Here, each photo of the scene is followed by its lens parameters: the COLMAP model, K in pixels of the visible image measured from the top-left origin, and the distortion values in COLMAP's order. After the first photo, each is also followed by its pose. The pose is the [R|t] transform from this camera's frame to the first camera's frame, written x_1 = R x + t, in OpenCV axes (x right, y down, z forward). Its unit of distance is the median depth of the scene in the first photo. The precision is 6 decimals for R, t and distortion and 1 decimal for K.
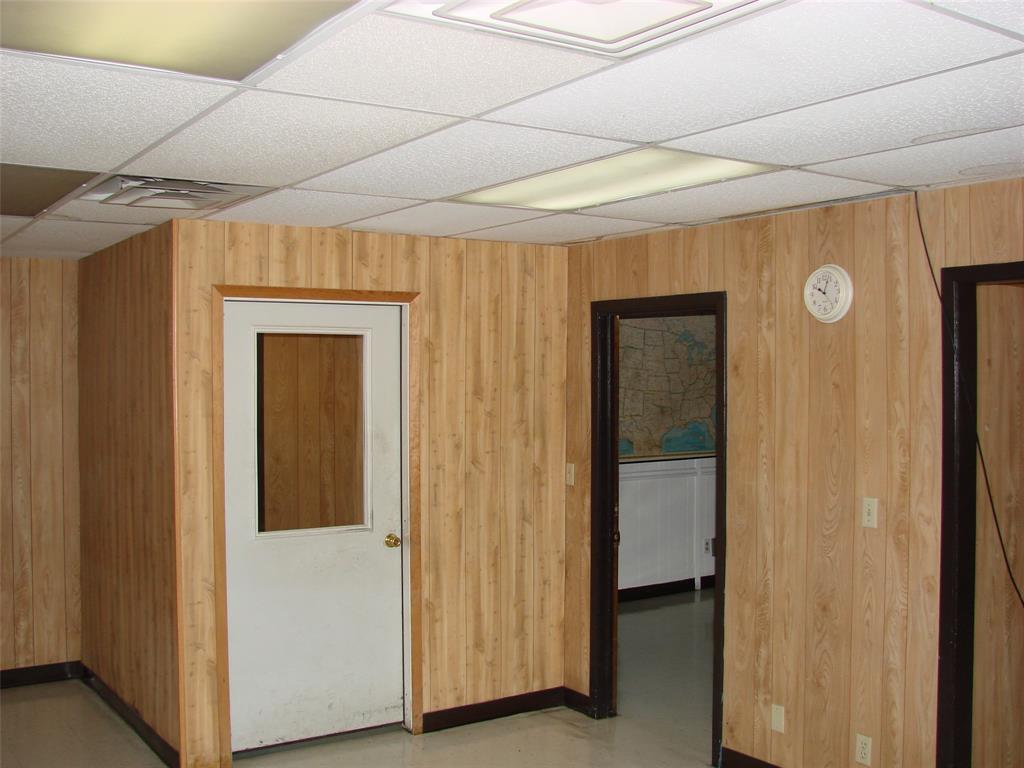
lens RADIAL K [[1119.6, 0, 509.3], [0, 1119.6, 383.8], [0, 0, 1]] dist [-0.208247, 0.271712]
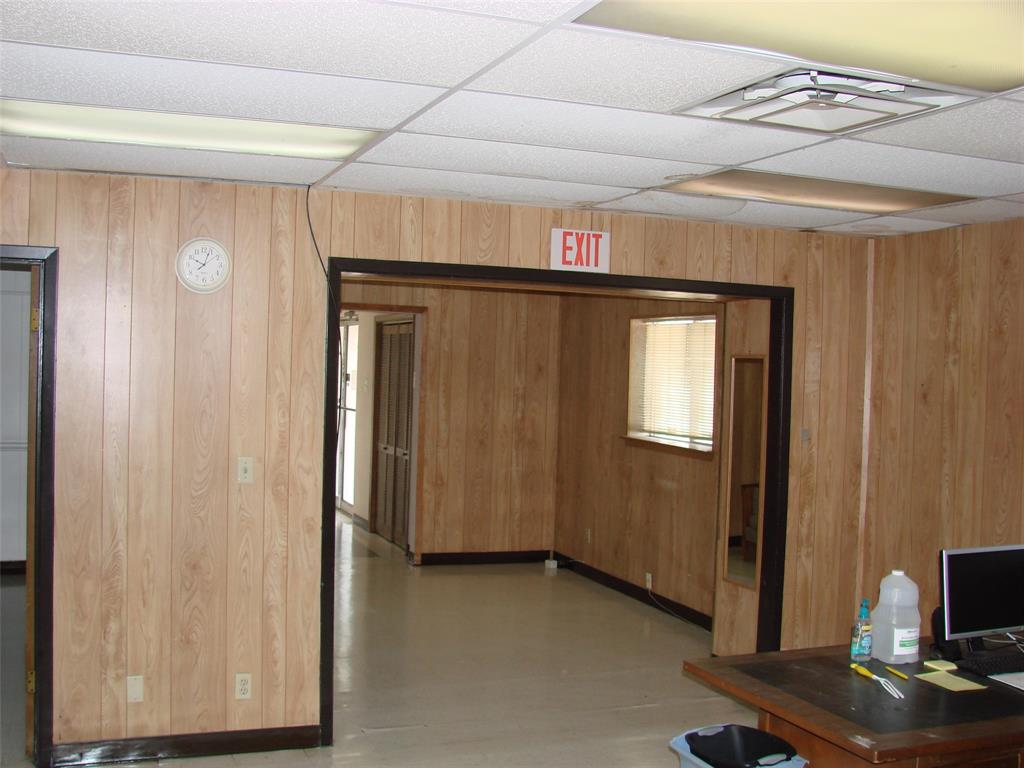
lens RADIAL K [[1119.6, 0, 509.3], [0, 1119.6, 383.8], [0, 0, 1]] dist [-0.208247, 0.271712]
pose [[0.227281, -0.010823, 0.973769, -0.690394], [-0.018677, 0.999706, 0.015471, 0.009173], [-0.973650, -0.021704, 0.227012, 0.494346]]
